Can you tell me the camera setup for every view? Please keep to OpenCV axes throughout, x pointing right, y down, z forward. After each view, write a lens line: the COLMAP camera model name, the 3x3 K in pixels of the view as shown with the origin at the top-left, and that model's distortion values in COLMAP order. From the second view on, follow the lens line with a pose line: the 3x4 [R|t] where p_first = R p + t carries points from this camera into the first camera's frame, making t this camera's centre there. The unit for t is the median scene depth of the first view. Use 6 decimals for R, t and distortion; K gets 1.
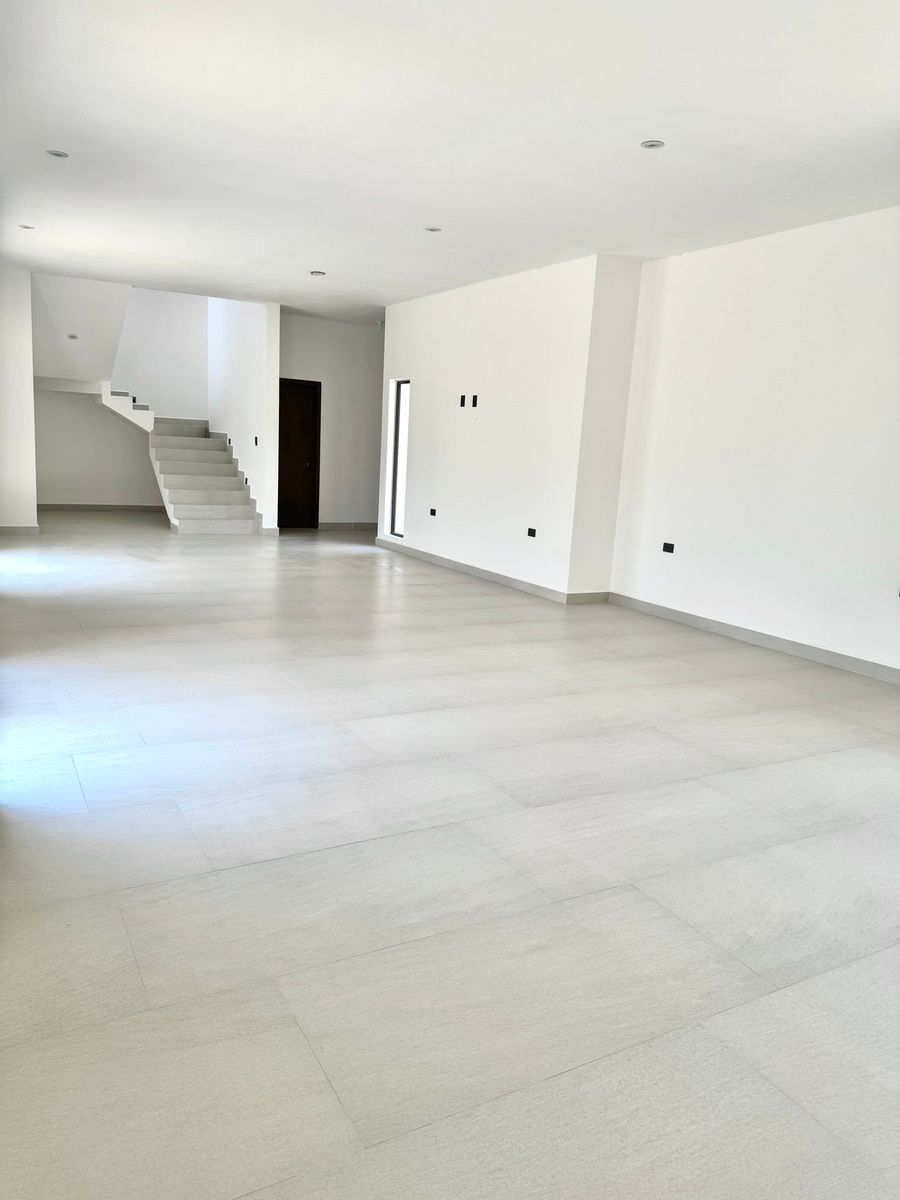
lens RADIAL K [[856.4, 0, 451.6], [0, 856.4, 598.7], [0, 0, 1]] dist [-0.005324, -0.001750]
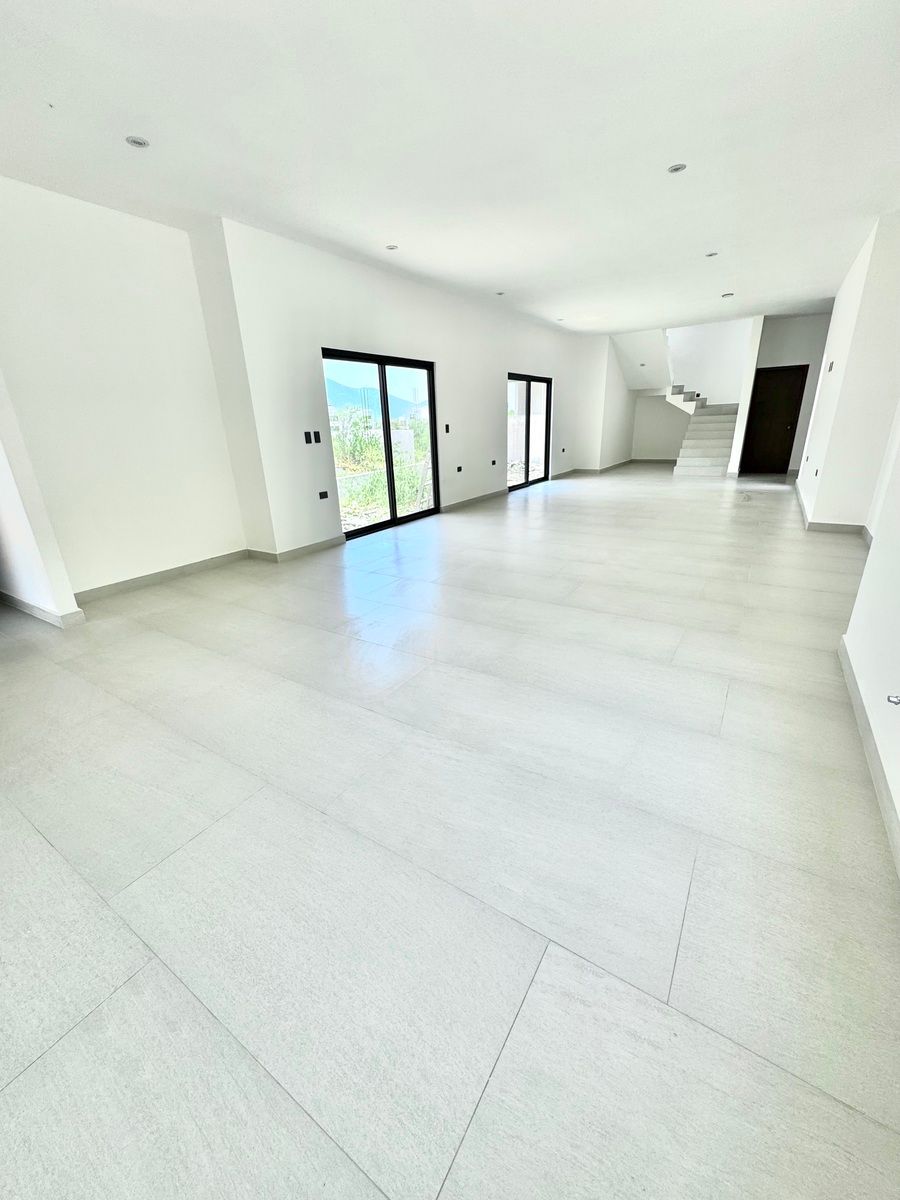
lens RADIAL K [[477.6, 0, 451.7], [0, 477.6, 600.4], [0, 0, 1]] dist [0.003074, 0.000192]
pose [[0.452324, 0.238951, -0.859247, 0.374799], [-0.092853, 0.970821, 0.221099, -0.000366], [0.887007, -0.020224, 0.461313, 0.134371]]
